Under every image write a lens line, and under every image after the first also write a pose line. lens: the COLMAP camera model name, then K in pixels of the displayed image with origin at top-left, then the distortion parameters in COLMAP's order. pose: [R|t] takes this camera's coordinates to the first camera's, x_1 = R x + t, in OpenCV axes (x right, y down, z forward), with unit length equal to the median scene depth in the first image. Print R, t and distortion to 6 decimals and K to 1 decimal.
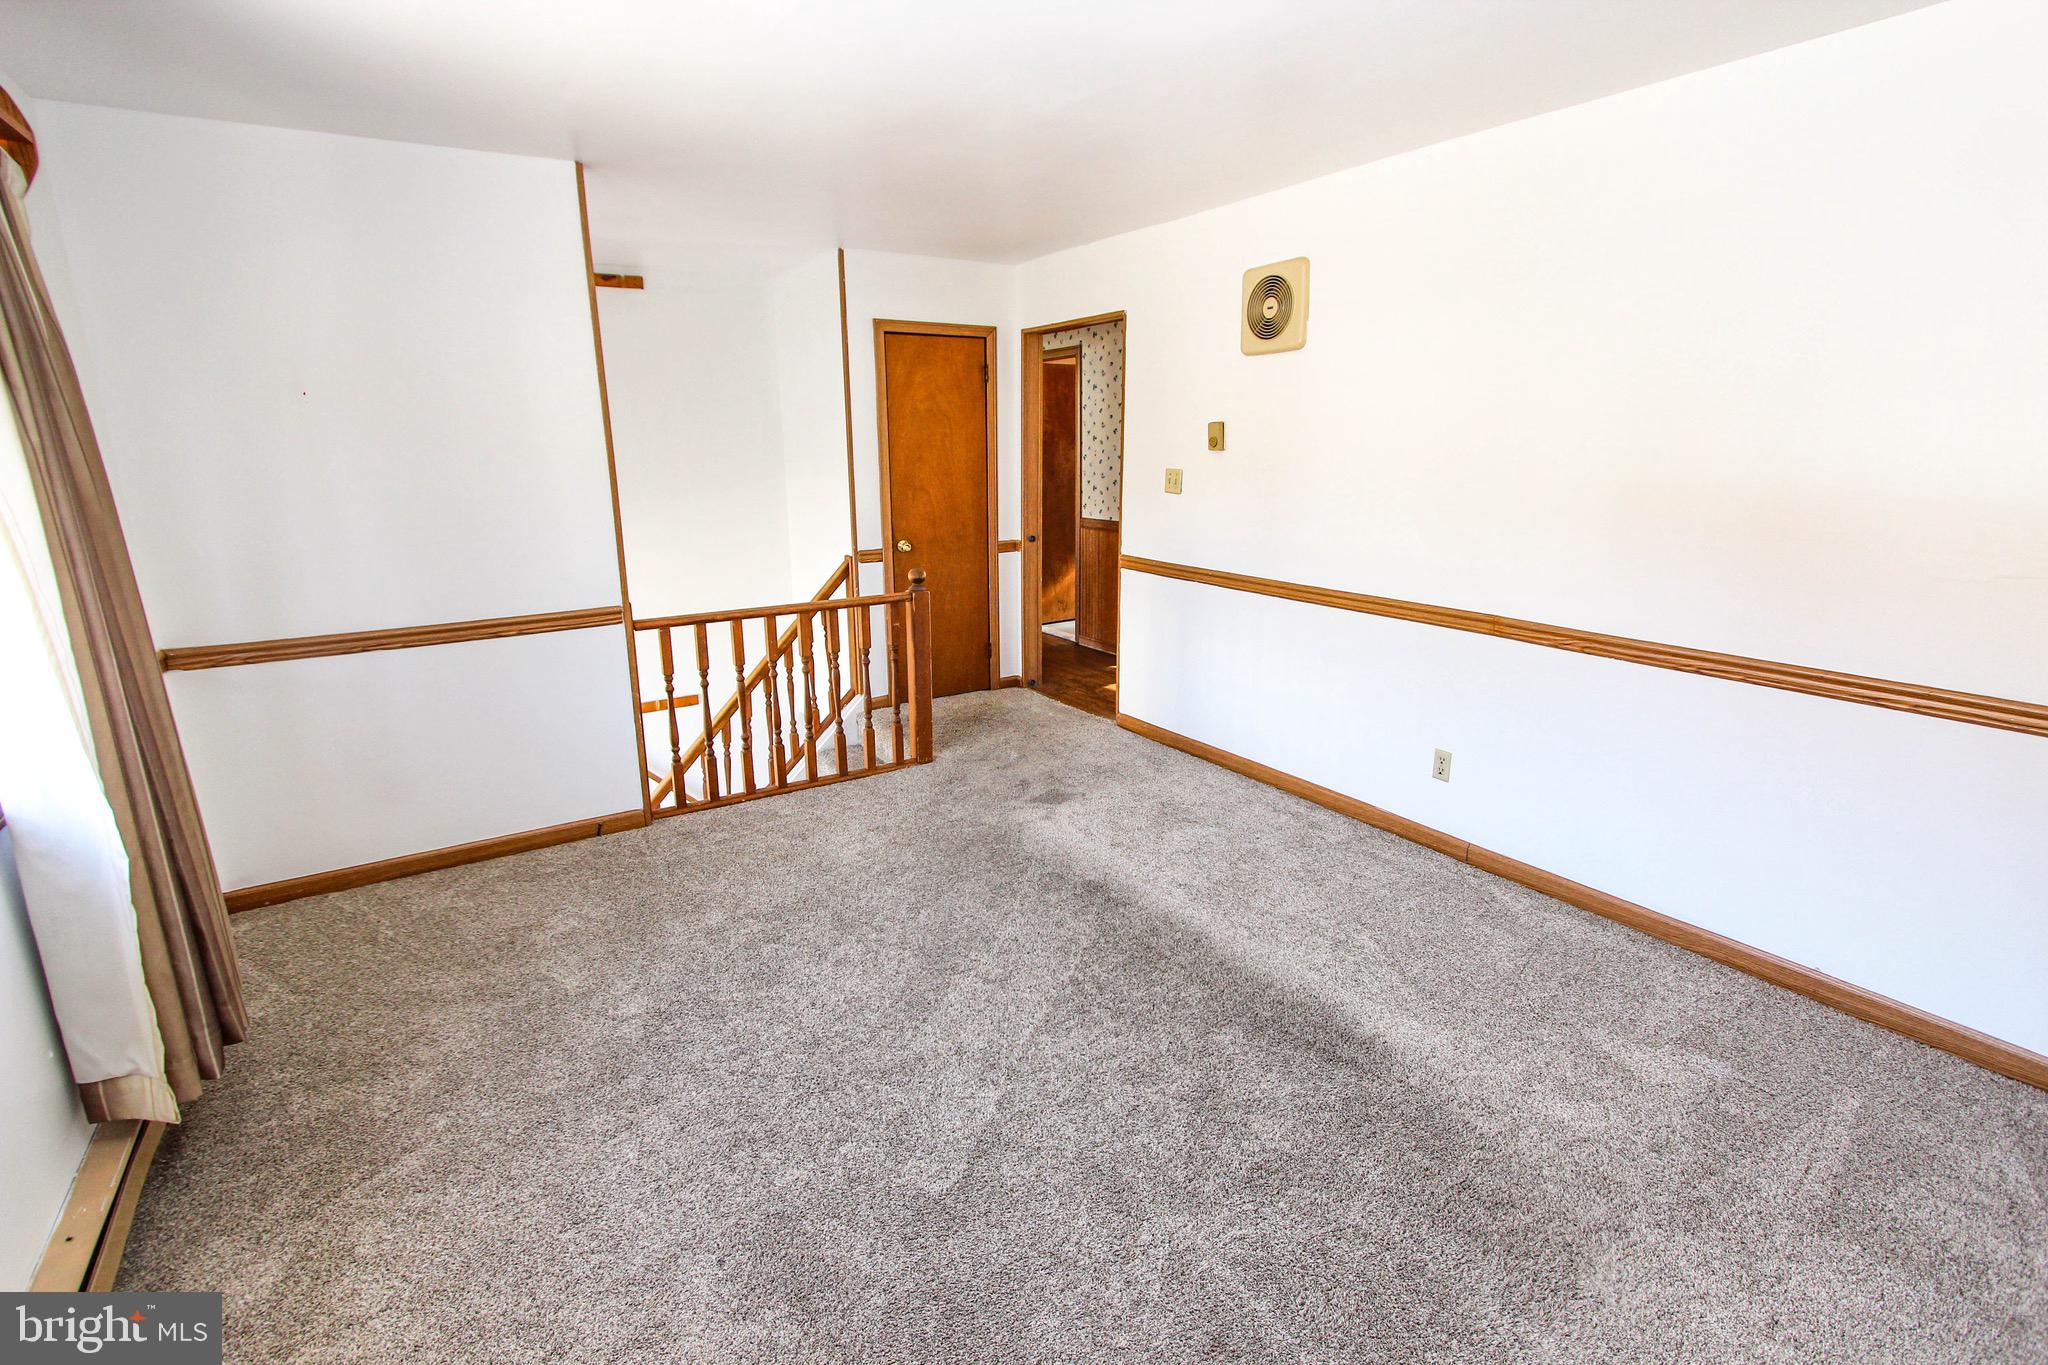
lens RADIAL K [[939.7, 0, 1016.4], [0, 939.7, 679.8], [0, 0, 1]] dist [-0.029367, 0.003744]
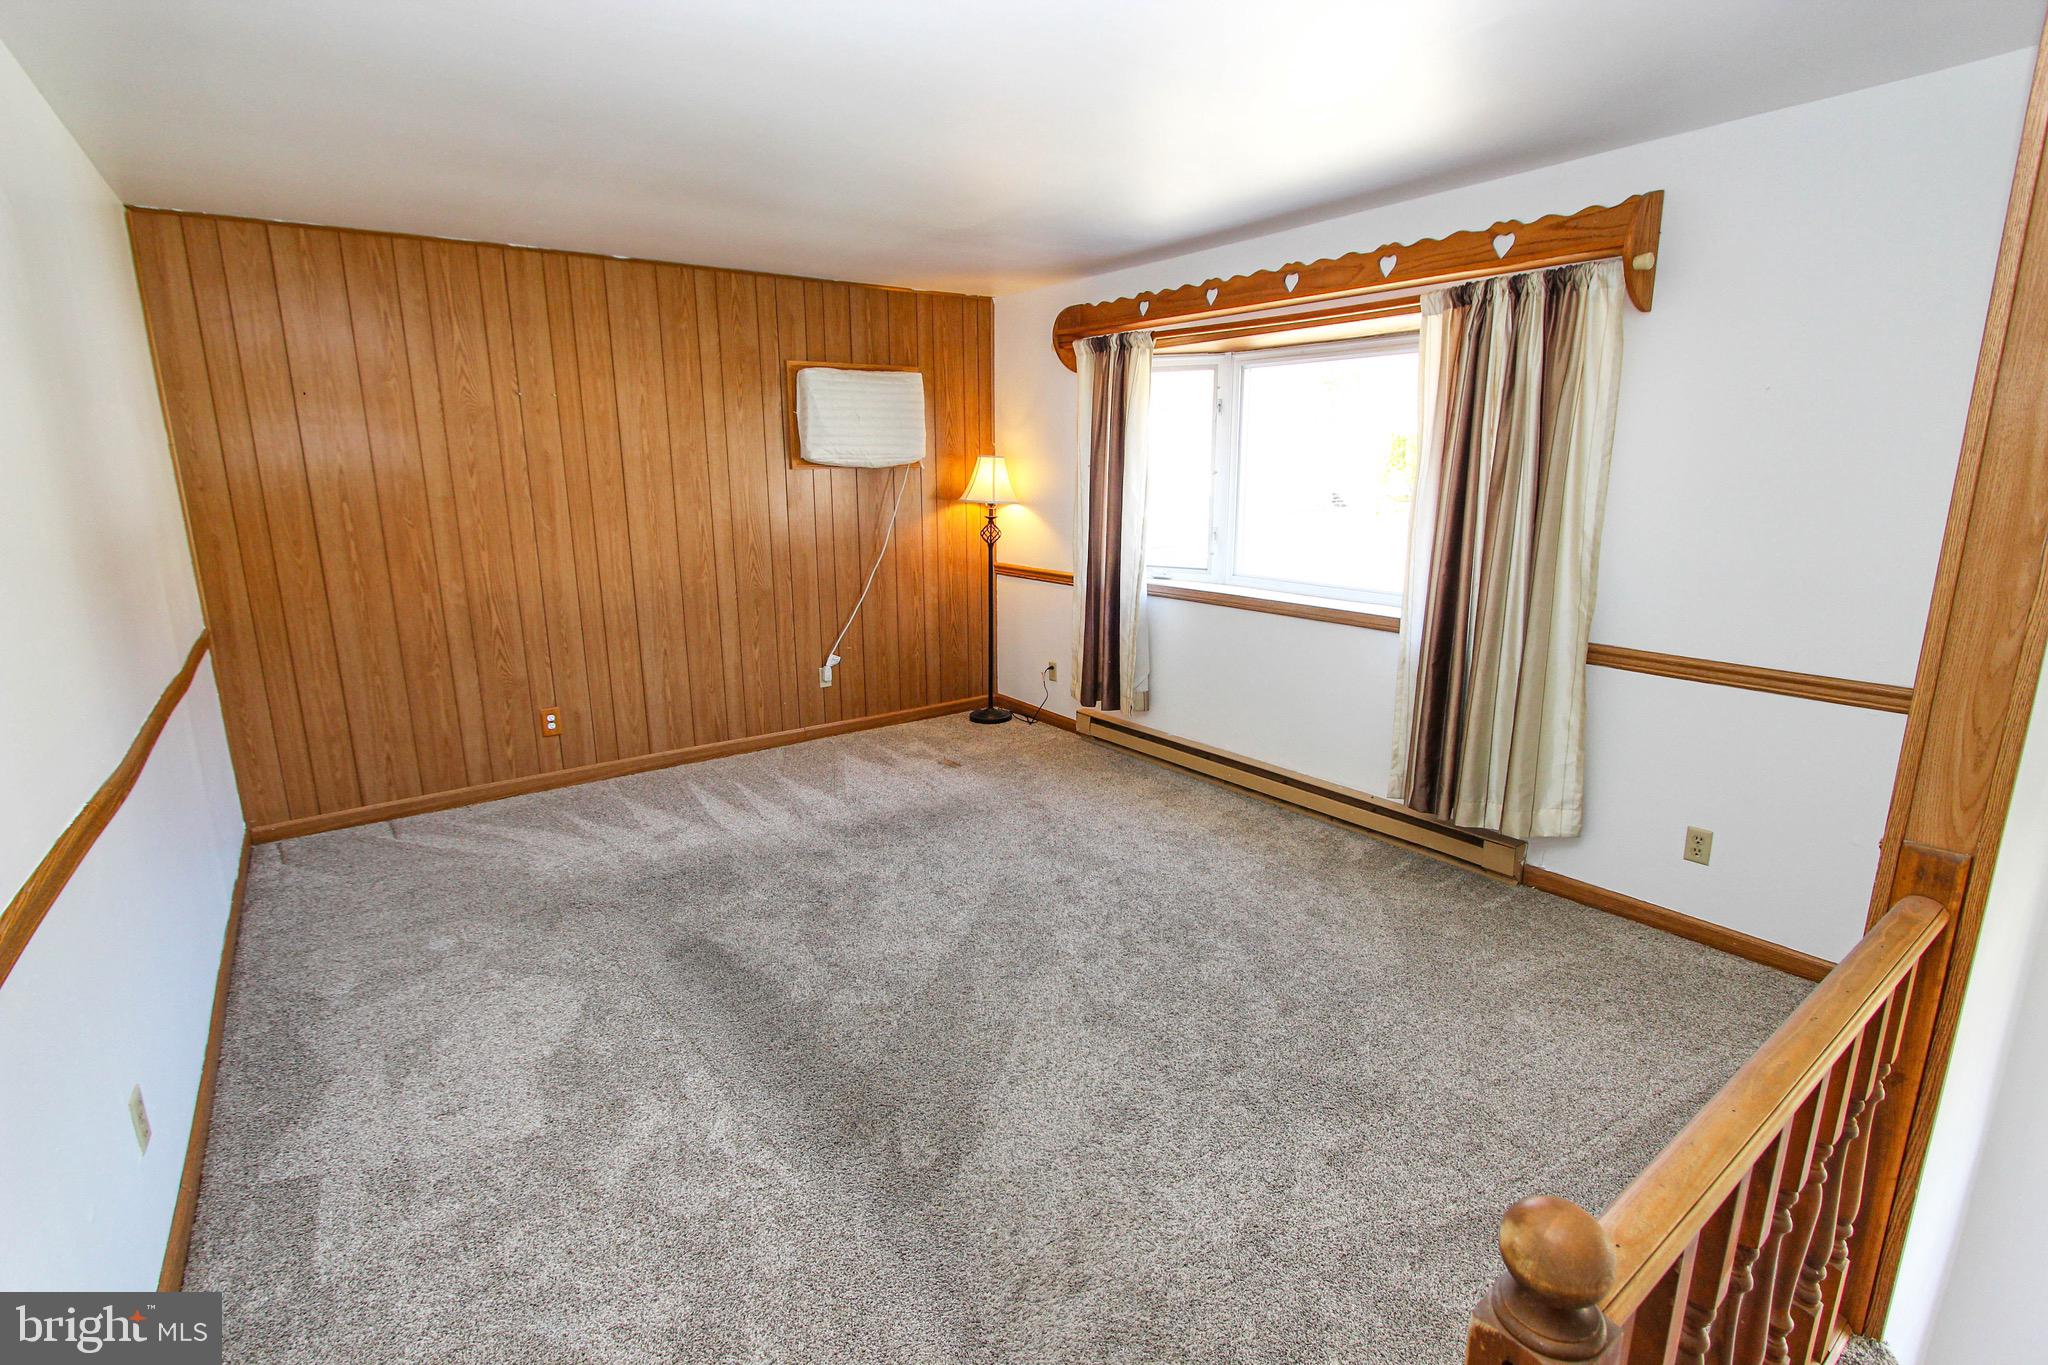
lens RADIAL K [[939.7, 0, 1030.1], [0, 939.7, 684.1], [0, 0, 1]] dist [-0.029367, 0.003744]
pose [[-0.996919, 0.025799, -0.074074, -0.005469], [-0.011058, 0.888705, 0.458345, -0.260005], [0.077654, 0.457752, -0.885682, 1.055505]]
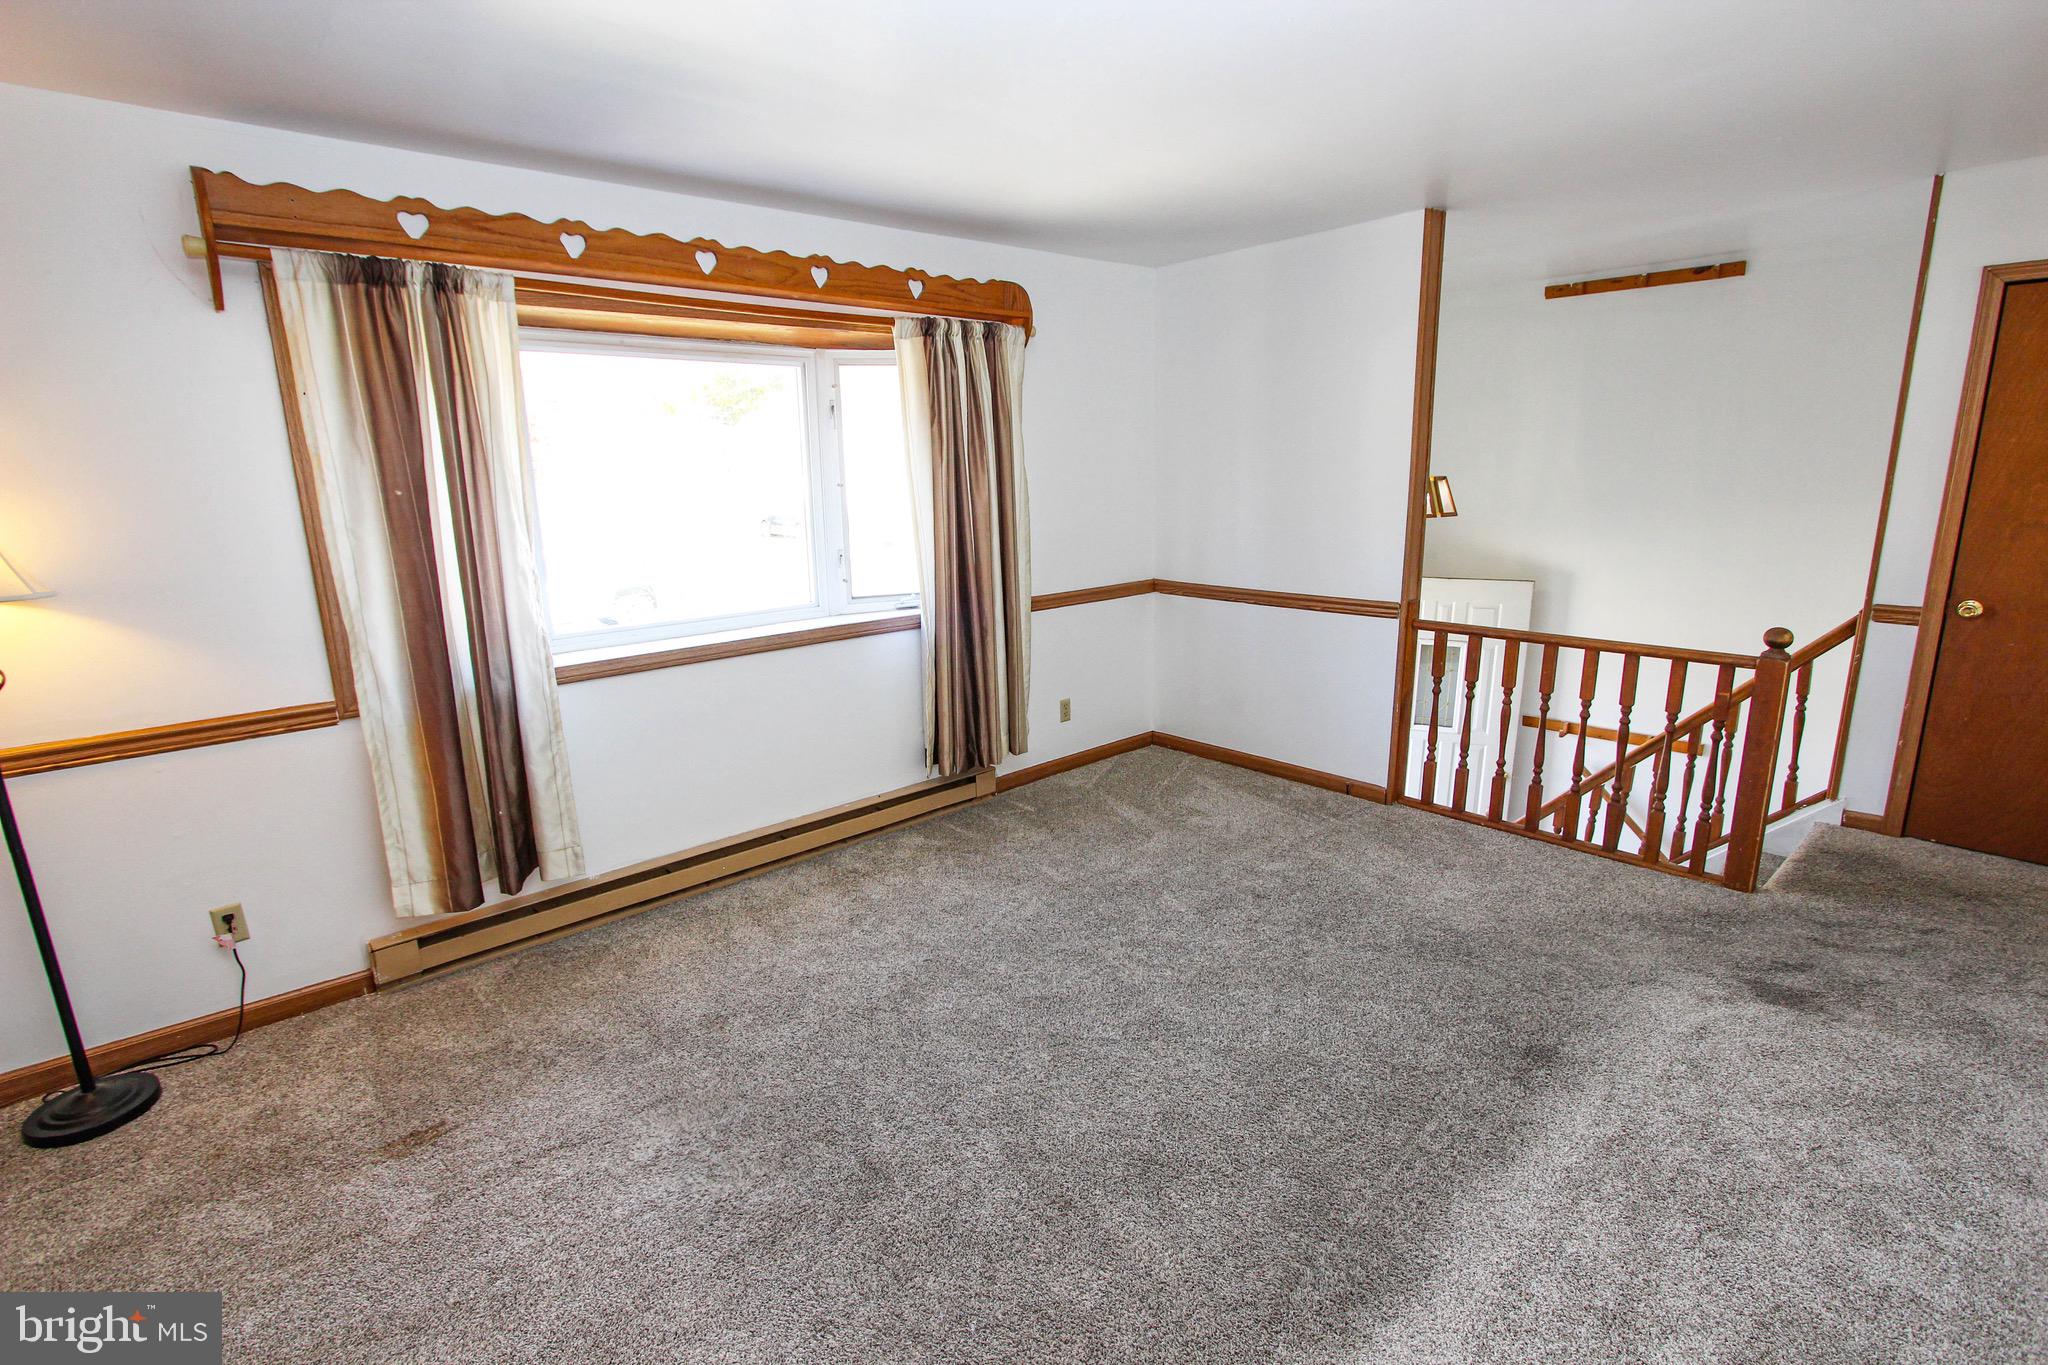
lens RADIAL K [[939.7, 0, 1016.5], [0, 939.7, 677.1], [0, 0, 1]] dist [-0.029367, 0.003744]
pose [[0.158810, 0.220188, -0.962443, 0.475343], [-0.223750, 0.957478, 0.182131, -0.076372], [0.961621, 0.186422, 0.201324, 0.287480]]
